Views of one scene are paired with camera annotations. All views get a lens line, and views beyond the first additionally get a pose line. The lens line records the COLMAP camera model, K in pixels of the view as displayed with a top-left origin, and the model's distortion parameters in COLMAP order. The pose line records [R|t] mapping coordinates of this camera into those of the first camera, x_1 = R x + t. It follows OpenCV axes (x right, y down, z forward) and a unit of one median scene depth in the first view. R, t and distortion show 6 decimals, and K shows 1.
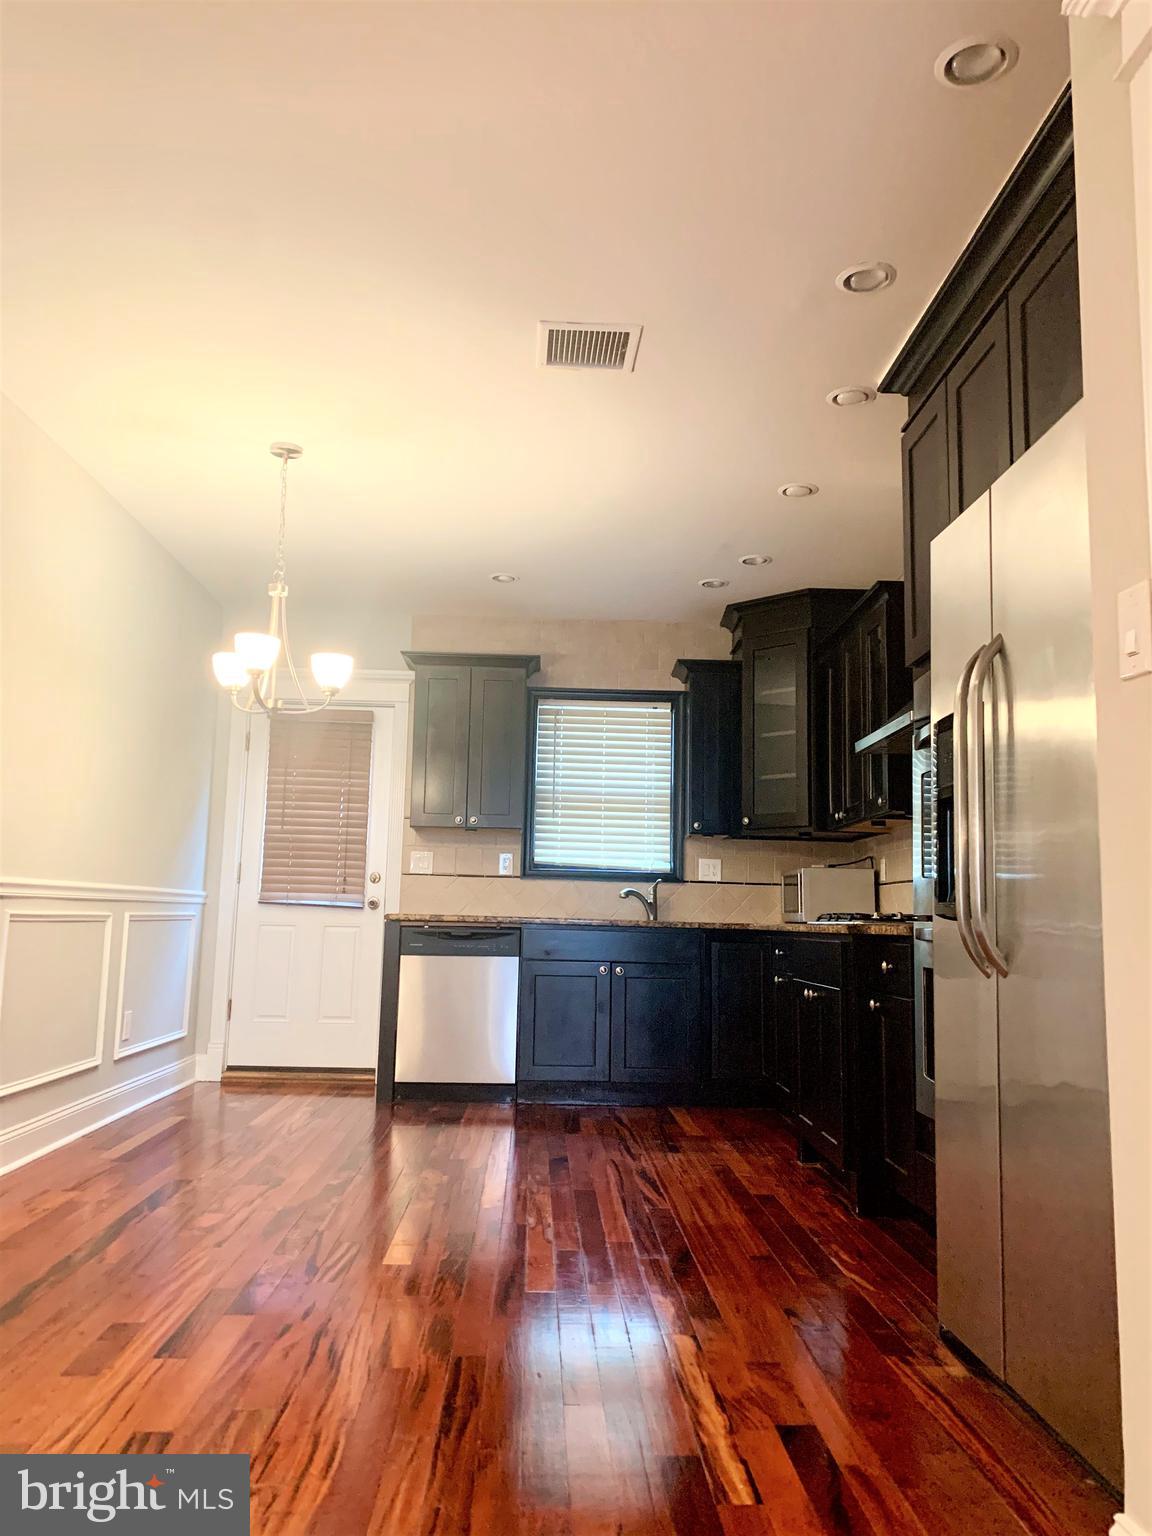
lens RADIAL K [[1170.2, 0, 571.4], [0, 1170.2, 772.1], [0, 0, 1]] dist [0.010755, -0.007699]
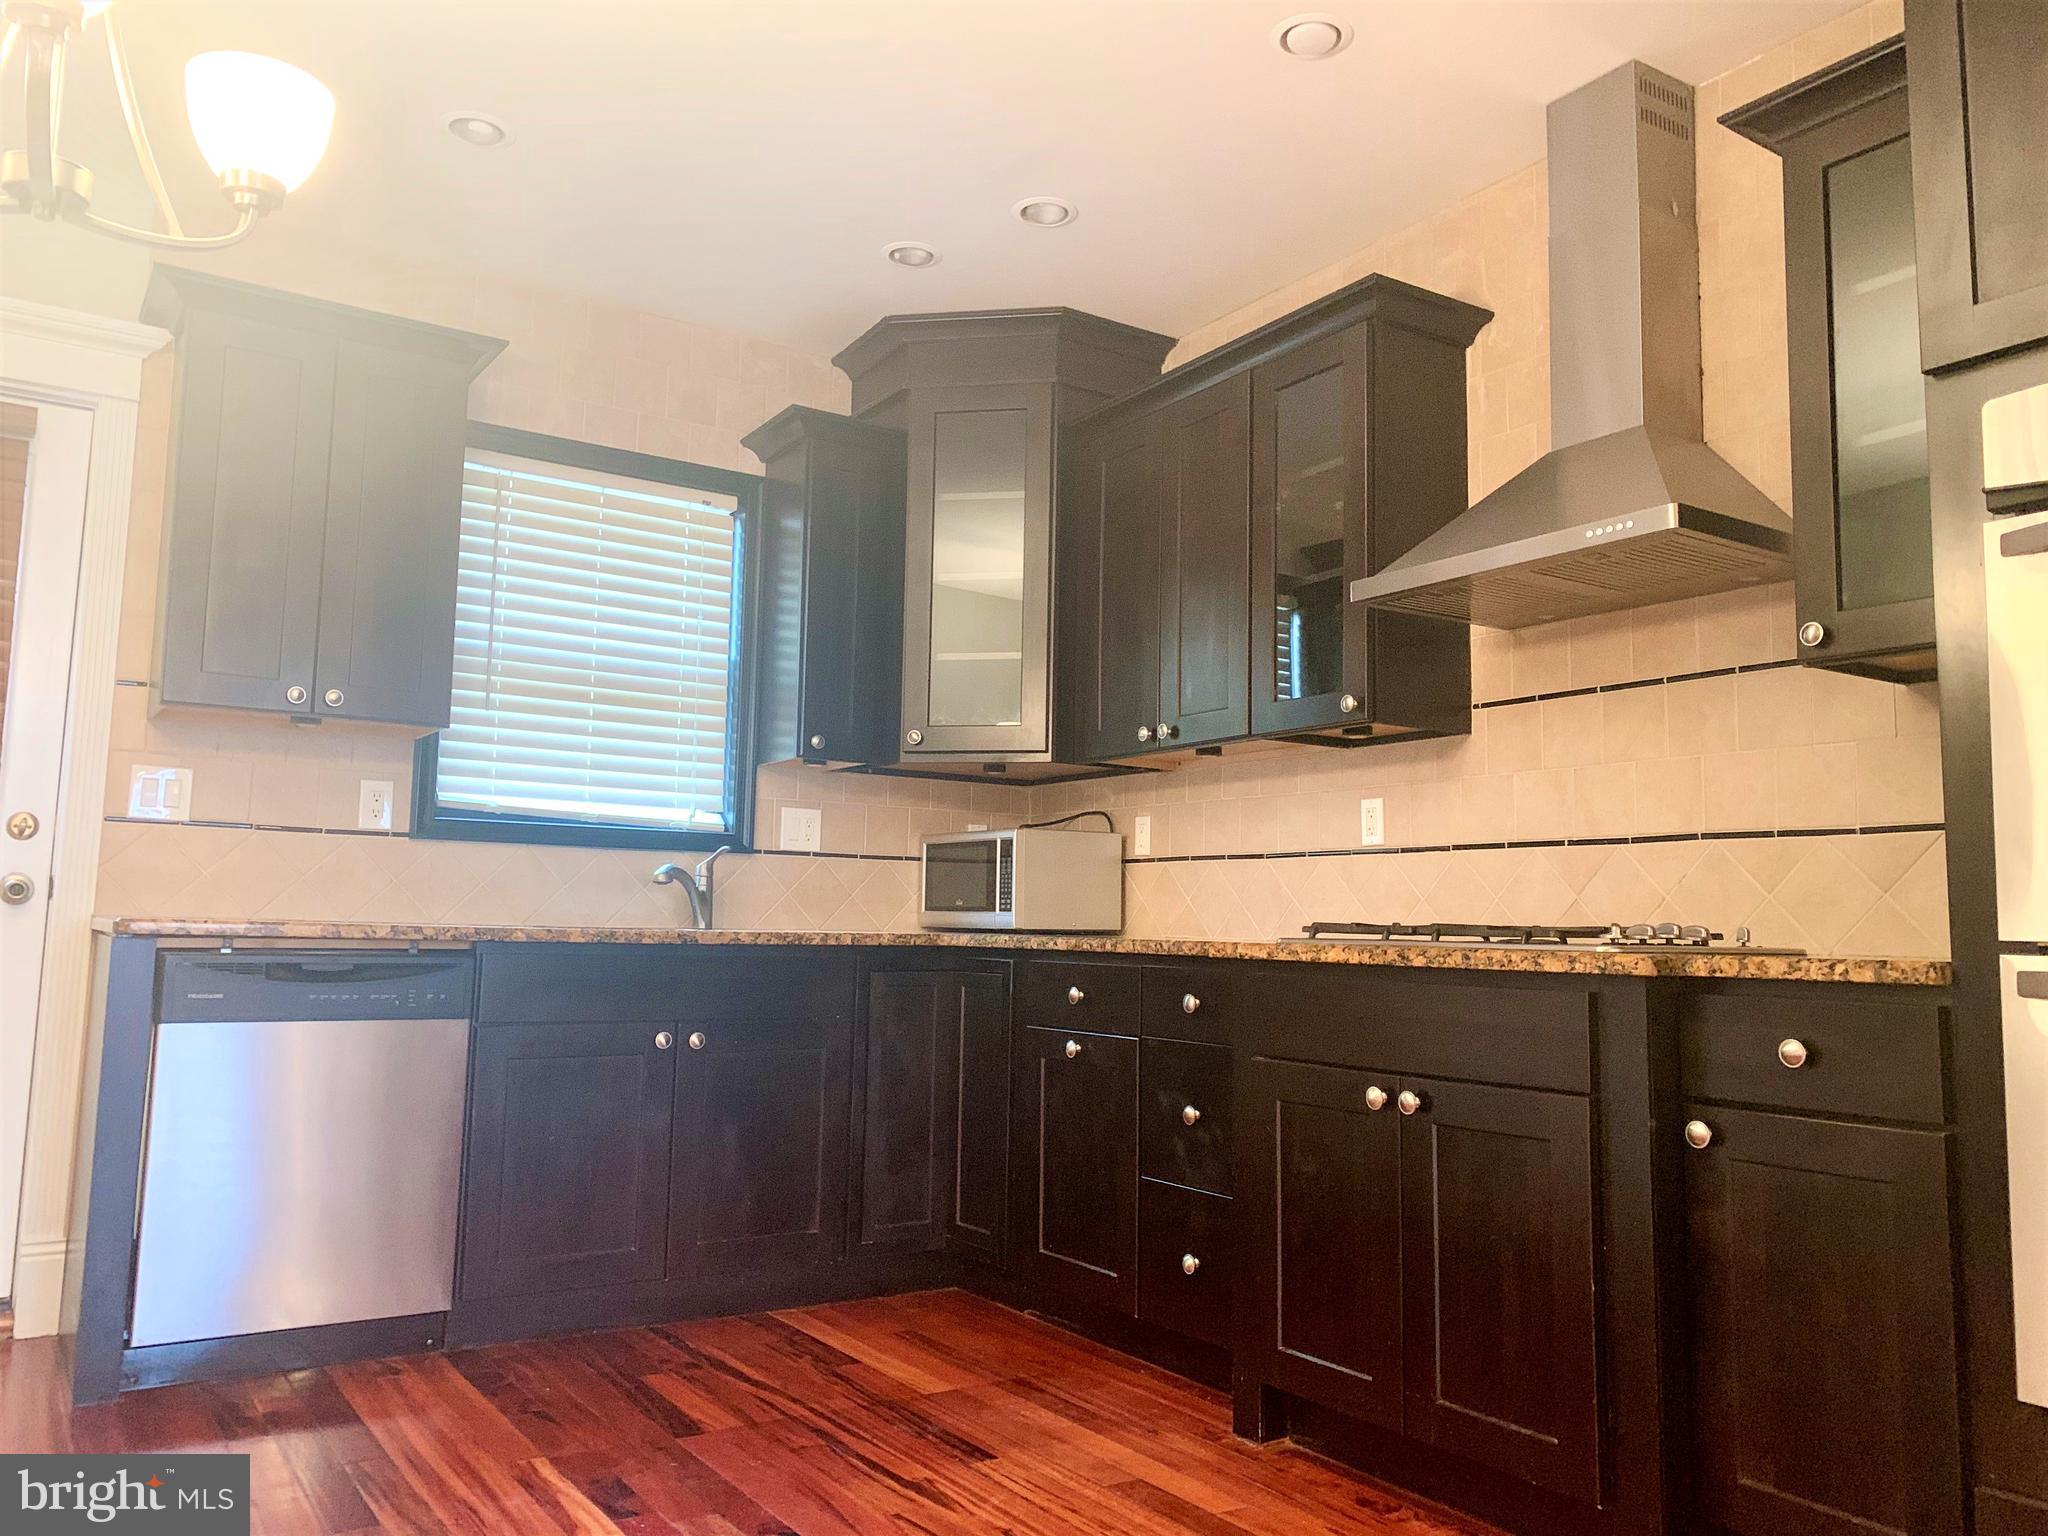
lens RADIAL K [[1560.2, 0, 1034.2], [0, 1560.2, 751.7], [0, 0, 1]] dist [0.010755, -0.007699]
pose [[0.840057, 0.052896, 0.539913, -0.167853], [-0.065672, 0.997831, 0.004422, 0.039728], [-0.538508, -0.039172, 0.841709, 0.370033]]
